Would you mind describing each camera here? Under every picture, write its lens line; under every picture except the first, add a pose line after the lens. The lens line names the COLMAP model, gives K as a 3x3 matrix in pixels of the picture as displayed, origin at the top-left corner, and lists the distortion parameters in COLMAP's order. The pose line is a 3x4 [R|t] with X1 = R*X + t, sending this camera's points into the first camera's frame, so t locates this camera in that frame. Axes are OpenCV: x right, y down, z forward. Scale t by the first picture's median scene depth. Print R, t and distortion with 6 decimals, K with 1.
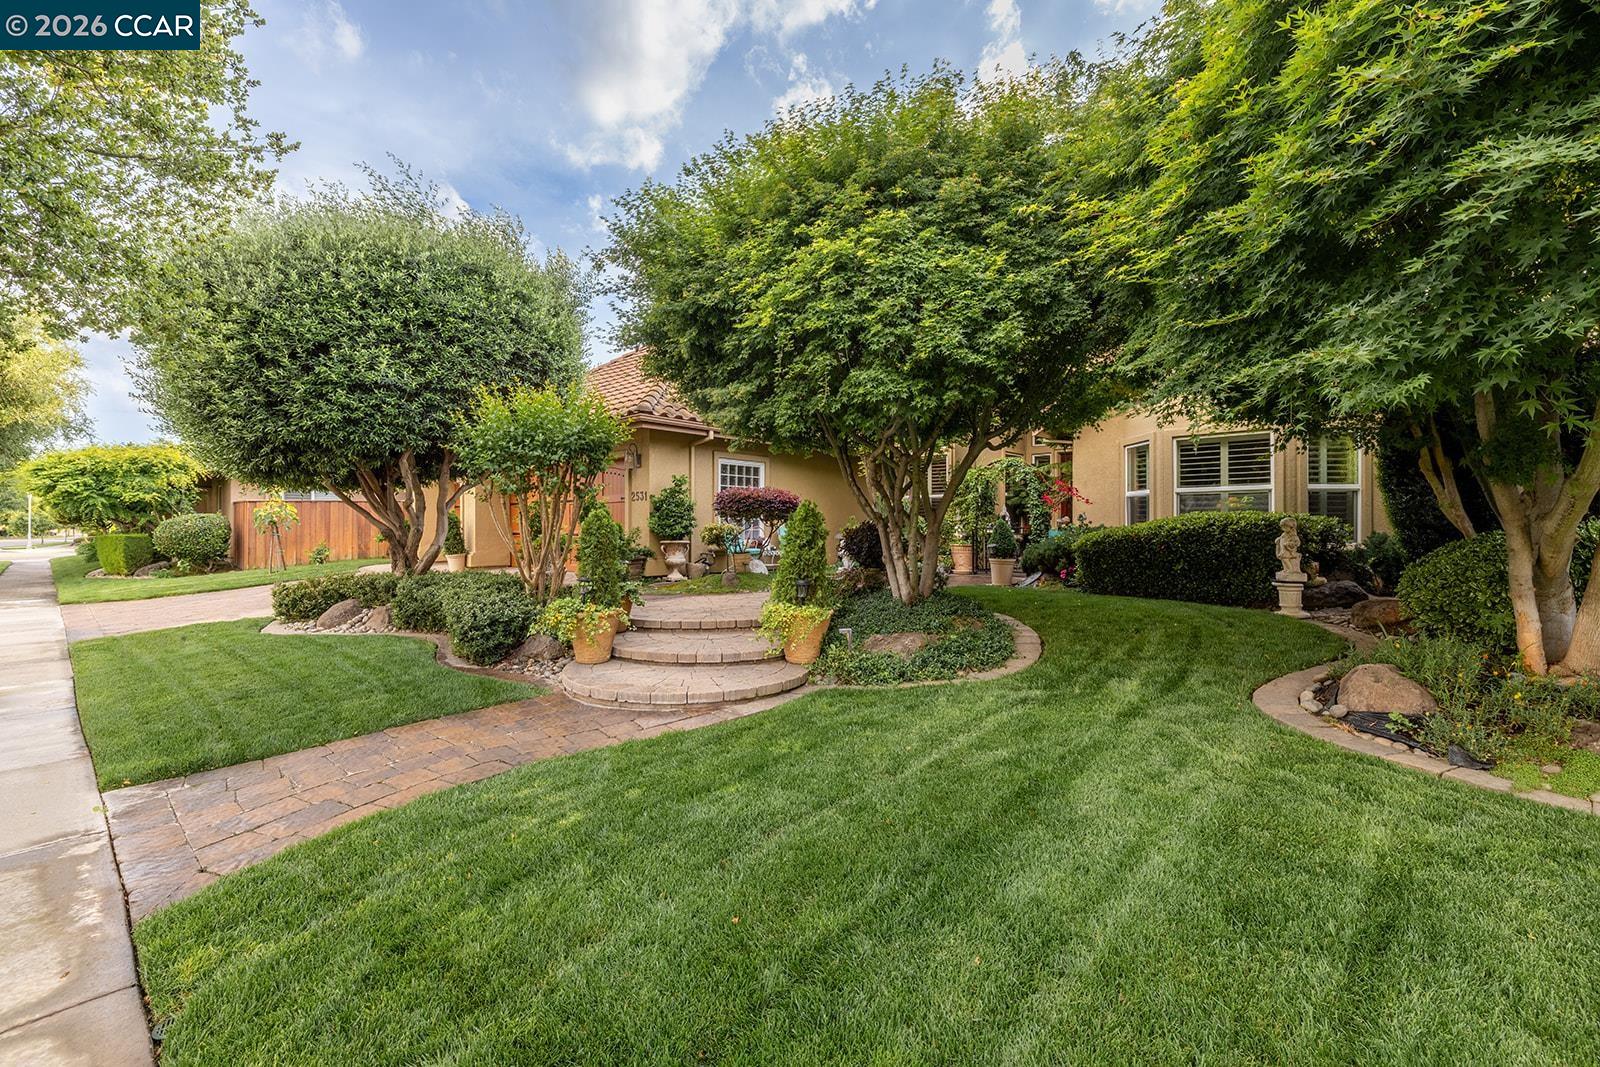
lens RADIAL K [[702.4, 0, 797.0], [0, 702.4, 524.9], [0, 0, 1]] dist [-0.012383, 0.003297]
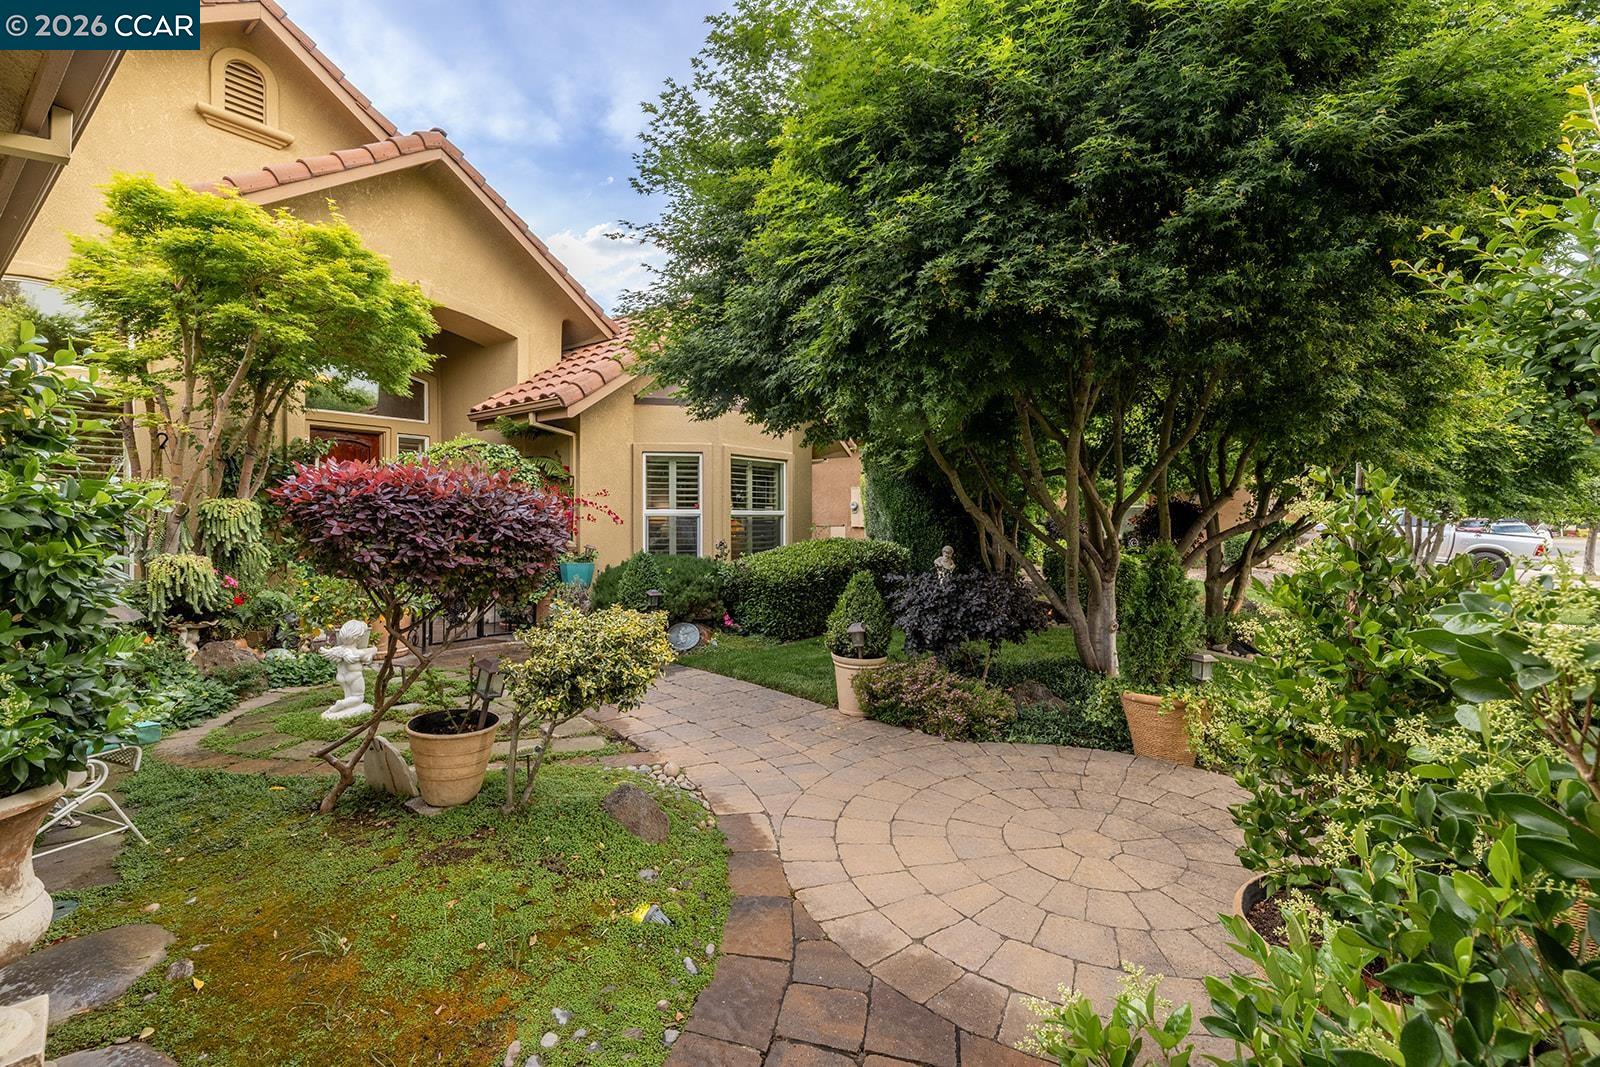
lens RADIAL K [[723.4, 0, 813.7], [0, 723.4, 540.6], [0, 0, 1]] dist [-0.012133, 0.004597]
pose [[-0.121959, -0.026299, 0.992187, -0.333189], [-0.007933, 0.999643, 0.025522, -0.030584], [-0.992503, -0.004758, -0.122124, 0.809692]]
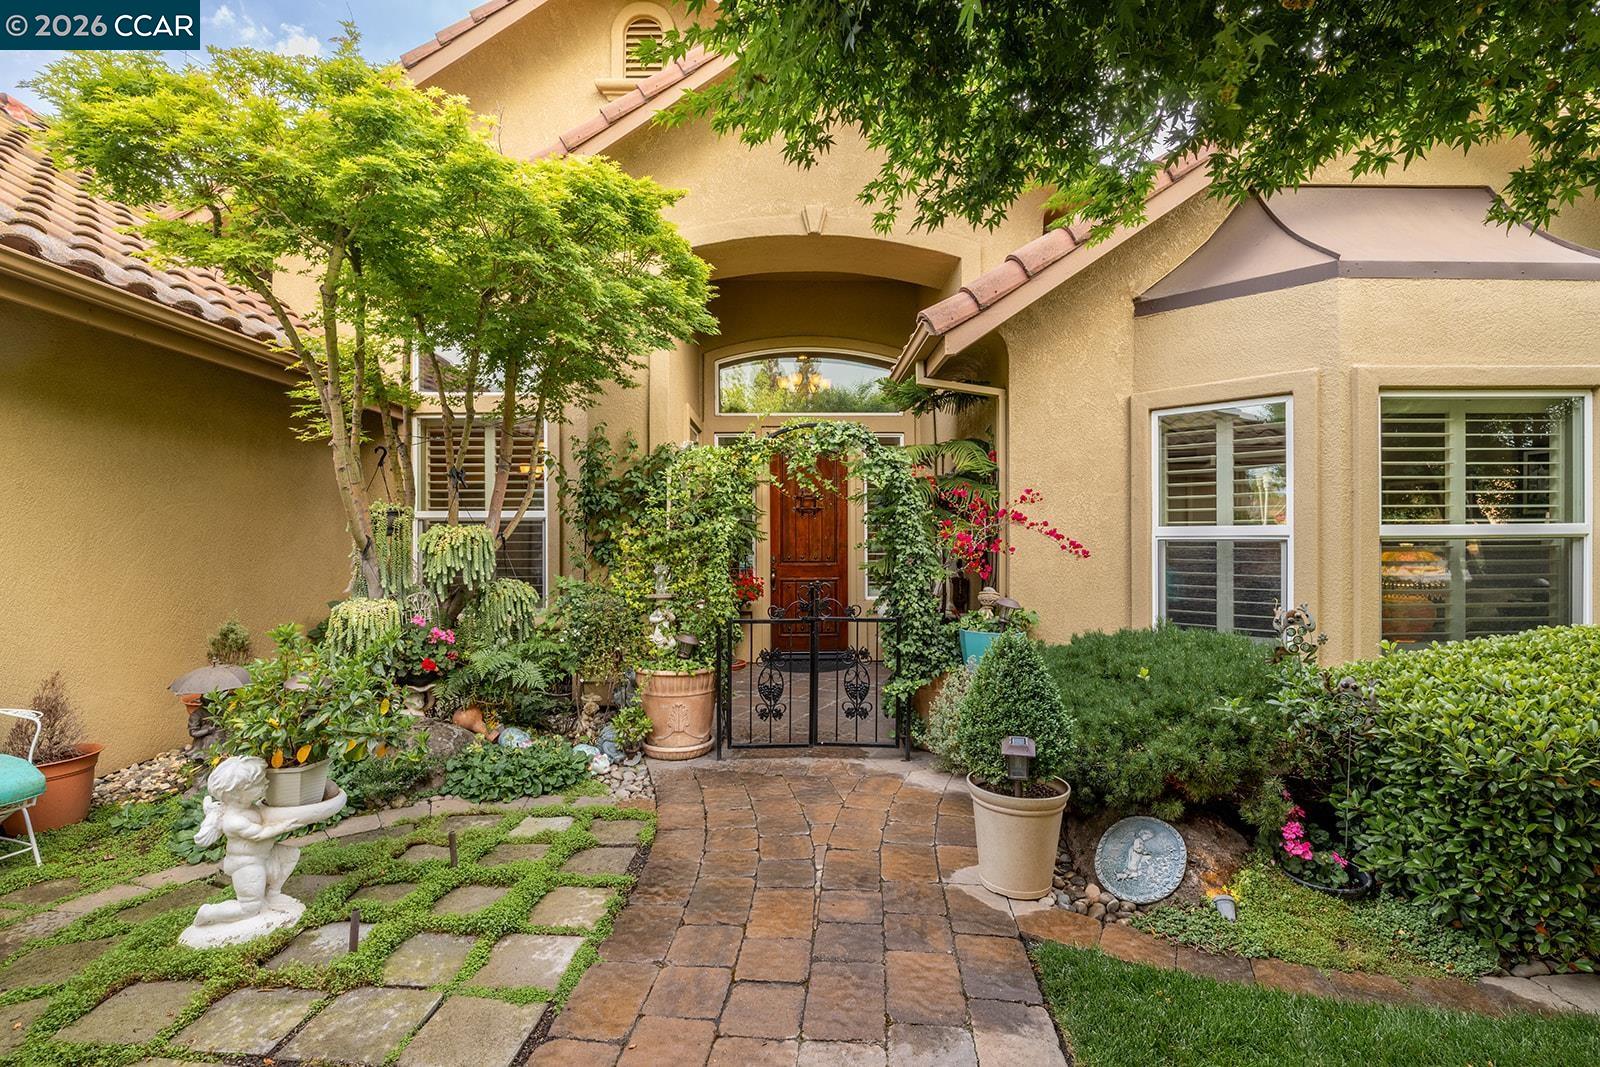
lens RADIAL K [[723.4, 0, 813.7], [0, 723.4, 540.6], [0, 0, 1]] dist [-0.012133, 0.004597]
pose [[0.715686, -0.007493, 0.698382, 0.044164], [-0.000017, 0.999942, 0.010746, -0.039103], [-0.698422, -0.007703, 0.715645, 0.751722]]
